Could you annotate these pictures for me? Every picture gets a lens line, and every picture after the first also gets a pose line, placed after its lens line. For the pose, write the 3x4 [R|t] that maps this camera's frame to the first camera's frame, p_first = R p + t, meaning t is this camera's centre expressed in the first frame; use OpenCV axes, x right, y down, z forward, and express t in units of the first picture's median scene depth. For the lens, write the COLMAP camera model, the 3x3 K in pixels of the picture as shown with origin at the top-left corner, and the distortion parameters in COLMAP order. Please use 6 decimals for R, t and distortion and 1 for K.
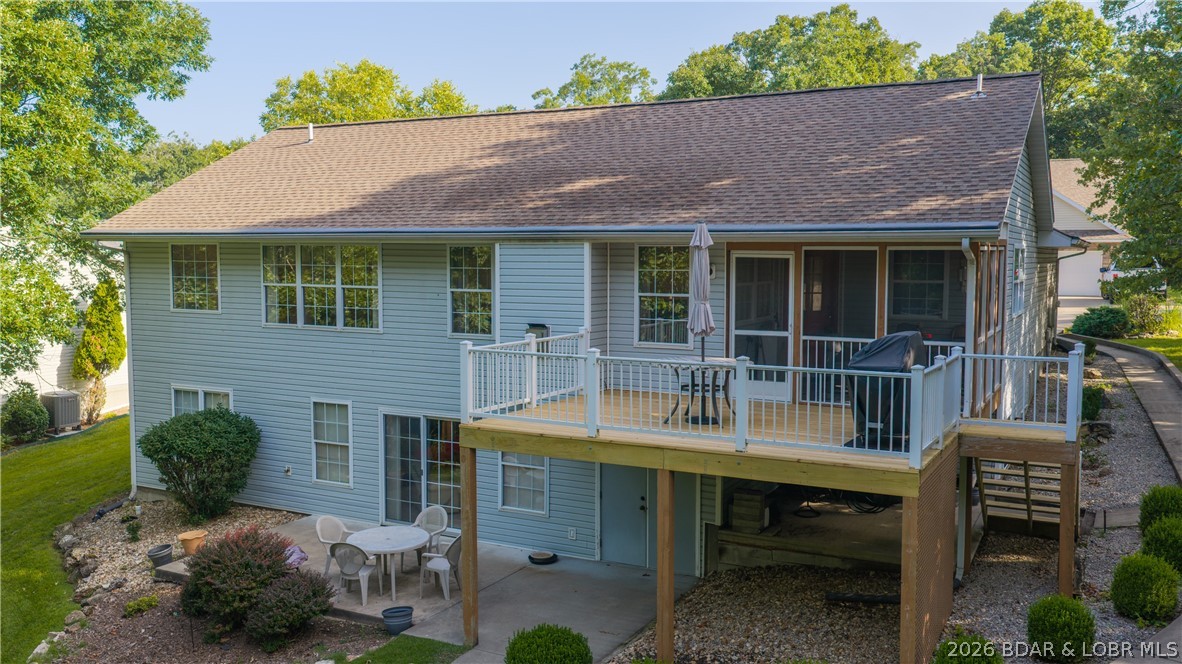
lens RADIAL K [[1016.1, 0, 591.0], [0, 1016.1, 332.0], [0, 0, 1]] dist [0.007903, -0.011089]
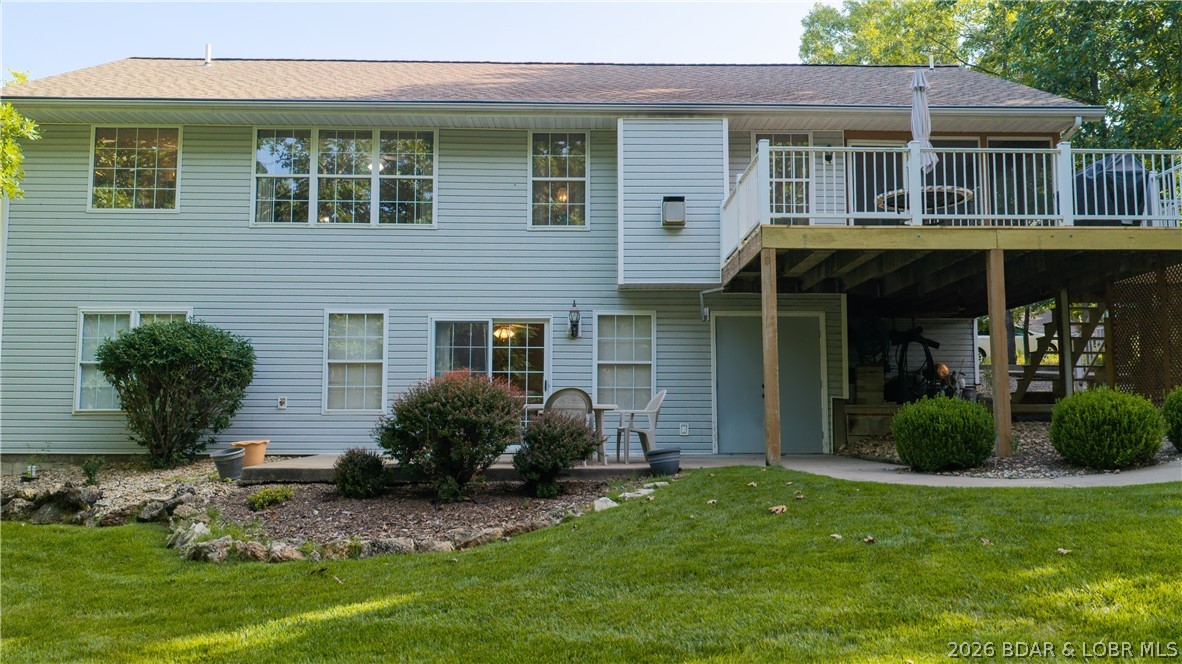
lens RADIAL K [[1016.1, 0, 591.0], [0, 1016.1, 332.0], [0, 0, 1]] dist [0.007903, -0.011089]
pose [[0.870781, 0.044902, 0.489616, -0.535199], [0.042237, 0.985308, -0.165480, 0.249281], [-0.489853, 0.164777, 0.856092, 0.205672]]
